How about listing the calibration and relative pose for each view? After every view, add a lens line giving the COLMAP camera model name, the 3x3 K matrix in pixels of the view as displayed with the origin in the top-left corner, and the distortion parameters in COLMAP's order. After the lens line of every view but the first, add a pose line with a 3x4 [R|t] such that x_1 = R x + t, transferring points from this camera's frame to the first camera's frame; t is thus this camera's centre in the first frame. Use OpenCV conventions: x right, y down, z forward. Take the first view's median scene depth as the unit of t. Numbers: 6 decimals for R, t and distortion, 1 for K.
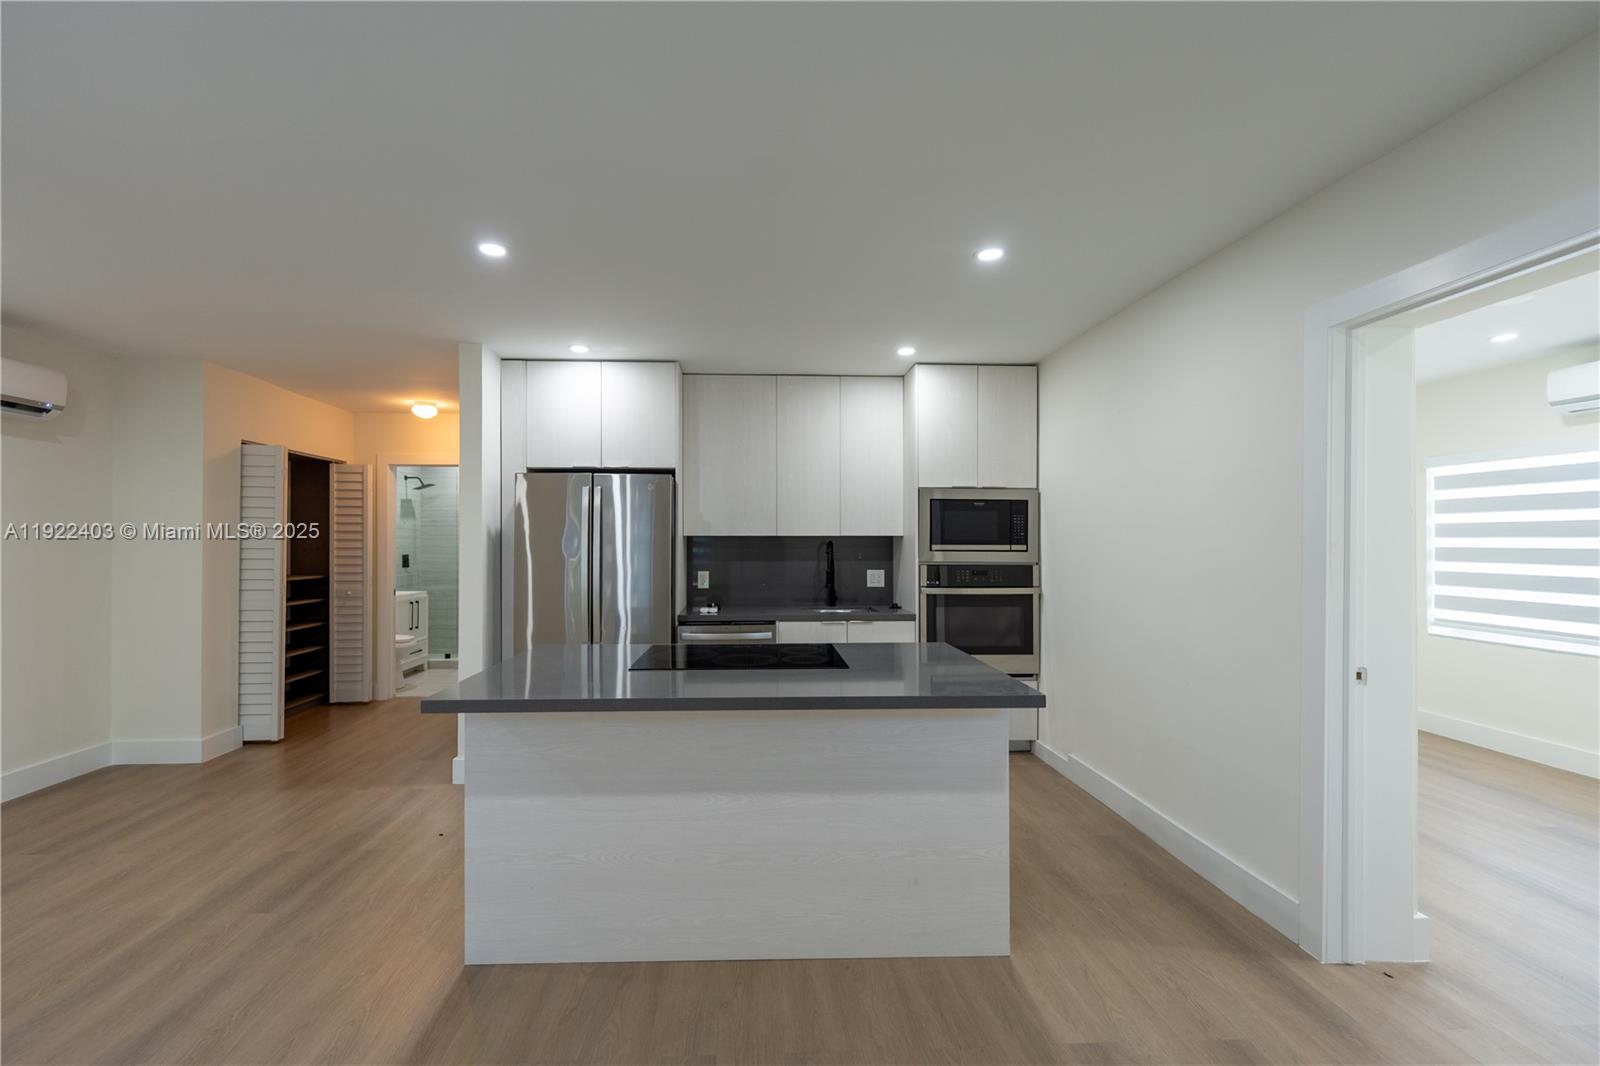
lens RADIAL K [[660.4, 0, 773.8], [0, 660.4, 533.8], [0, 0, 1]] dist [0.002769, 0.000099]
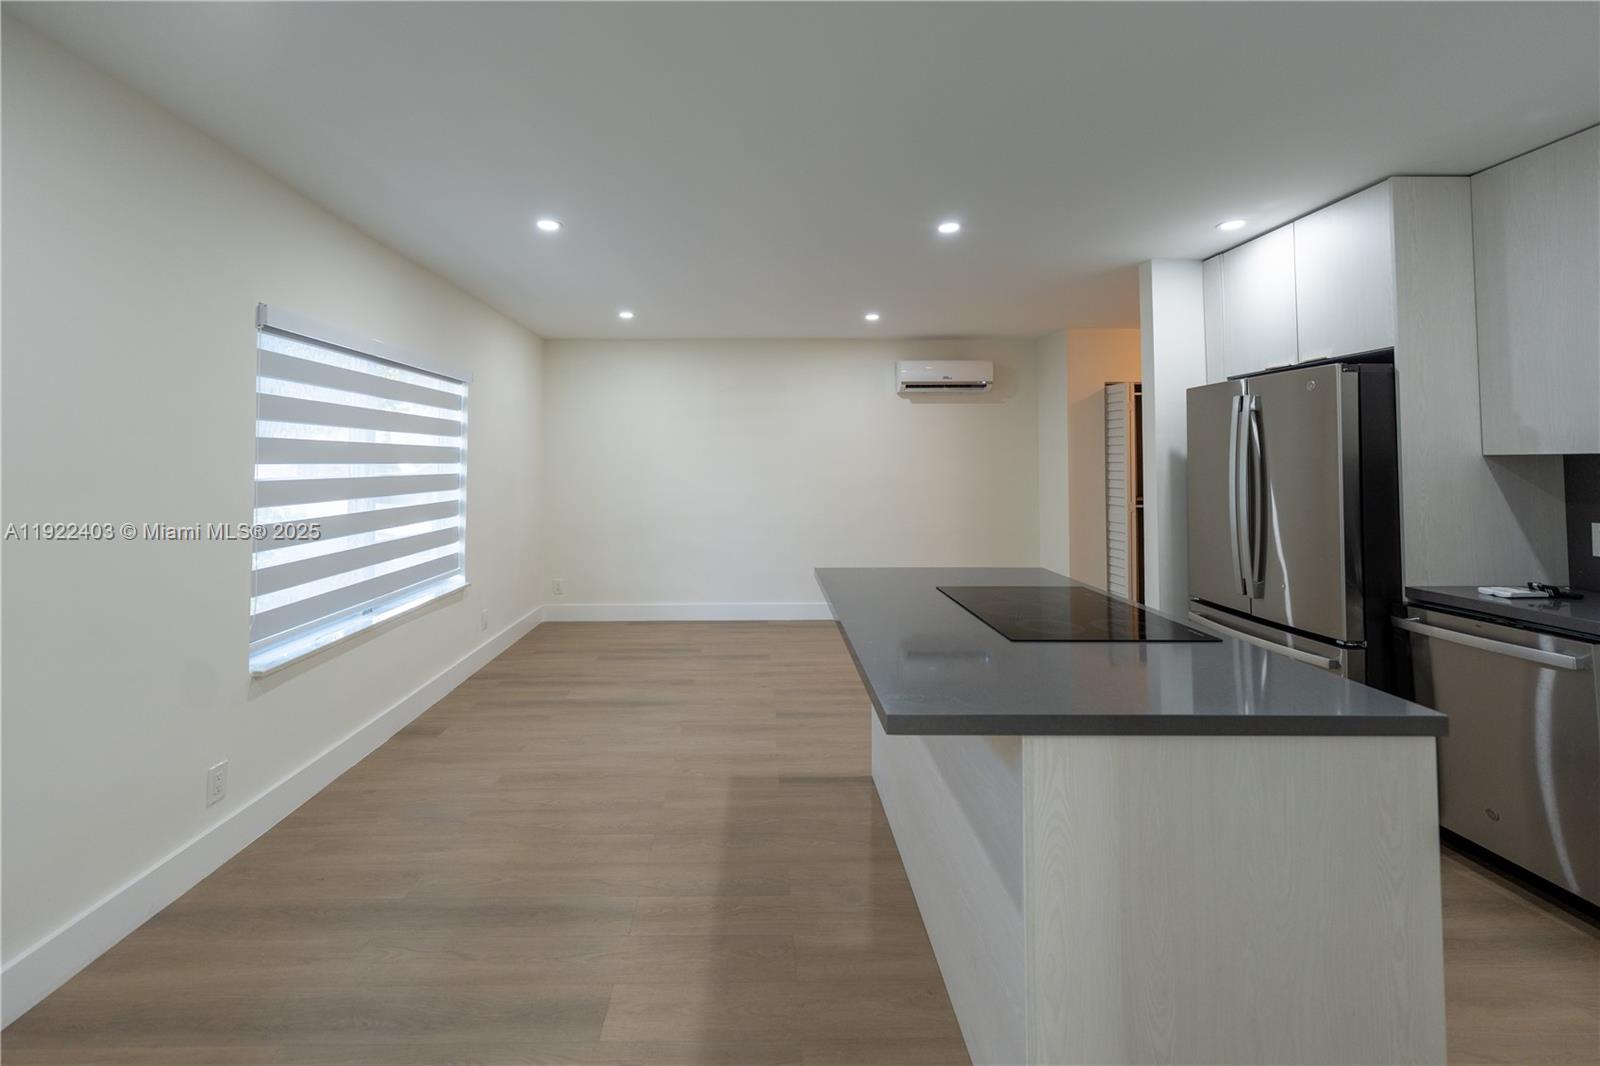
lens RADIAL K [[671.7, 0, 754.5], [0, 671.7, 443.8], [0, 0, 1]] dist [0.001782, 0.000147]
pose [[-0.043008, -0.029608, -0.998636, 0.492404], [0.017658, 0.999382, -0.030391, -0.001149], [0.998919, -0.018941, -0.042459, 0.421589]]
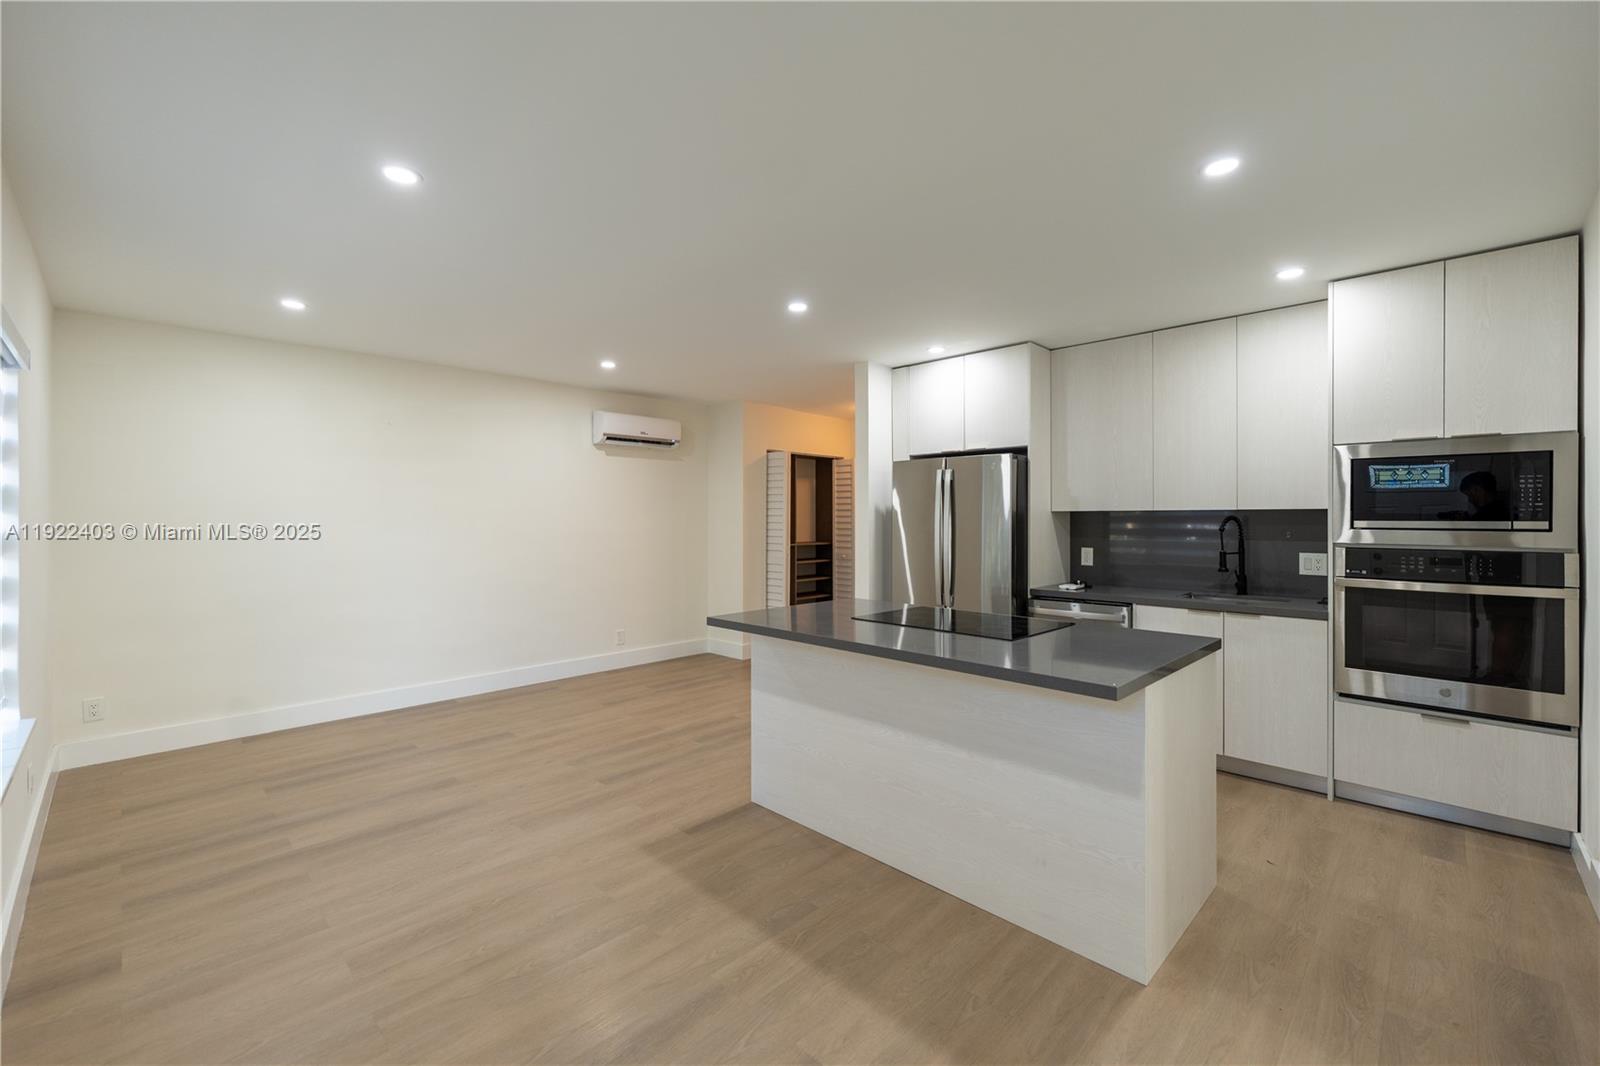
lens RADIAL K [[668.0, 0, 796.5], [0, 668.0, 507.8], [0, 0, 1]] dist [0.000152, -0.000202]
pose [[0.678033, -0.012298, -0.734929, 0.365425], [0.010917, 0.999918, -0.006660, 0.000321], [0.734950, -0.003507, 0.678112, 0.028183]]
